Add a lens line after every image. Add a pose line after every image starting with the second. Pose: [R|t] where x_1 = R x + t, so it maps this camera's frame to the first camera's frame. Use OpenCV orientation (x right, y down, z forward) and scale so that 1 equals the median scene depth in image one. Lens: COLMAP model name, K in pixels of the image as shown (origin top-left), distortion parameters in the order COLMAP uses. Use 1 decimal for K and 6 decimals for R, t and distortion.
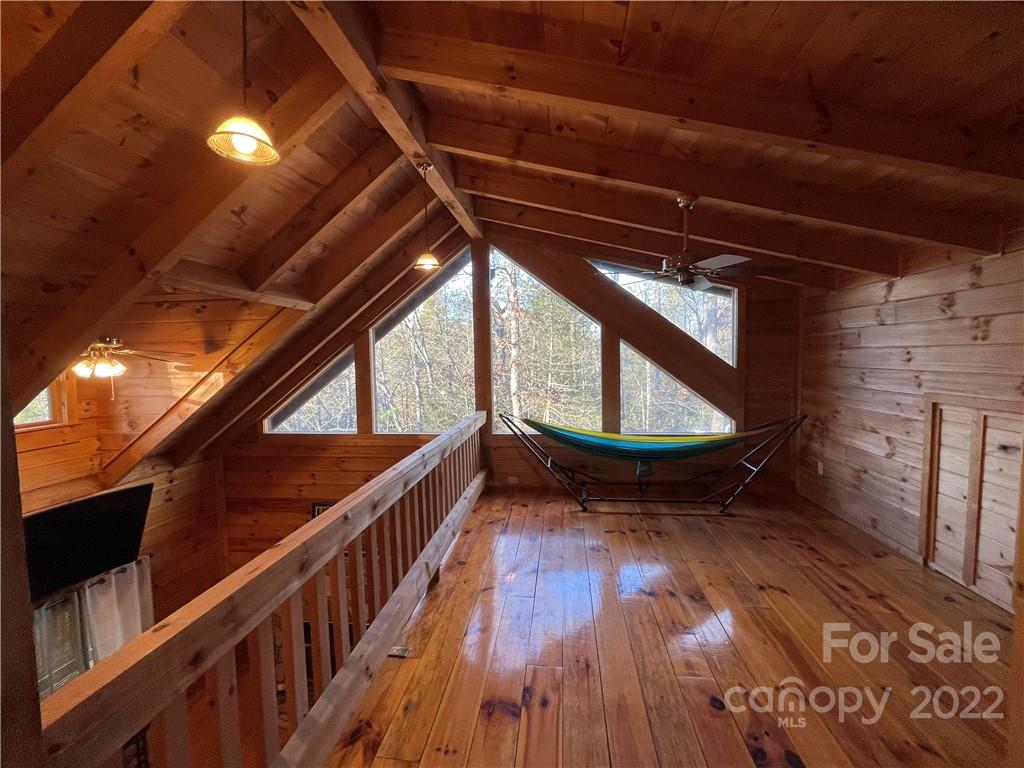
lens RADIAL K [[447.4, 0, 510.6], [0, 447.4, 384.1], [0, 0, 1]] dist [-0.000688, -0.001216]
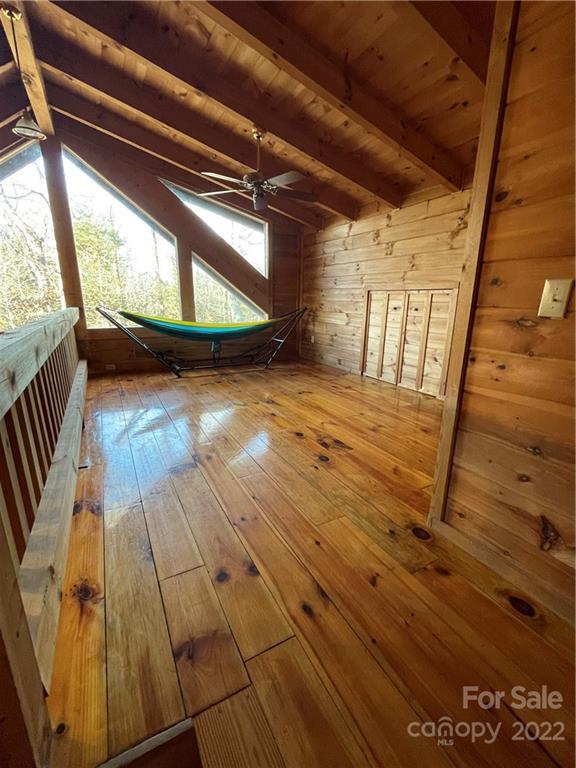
lens RADIAL K [[335.6, 0, 288.7], [0, 335.6, 387.1], [0, 0, 1]] dist [-0.000688, -0.001216]
pose [[0.815978, -0.122837, 0.564881, -0.191506], [0.009595, 0.979906, 0.199227, 0.143567], [-0.578003, -0.157145, 0.800761, -0.029805]]
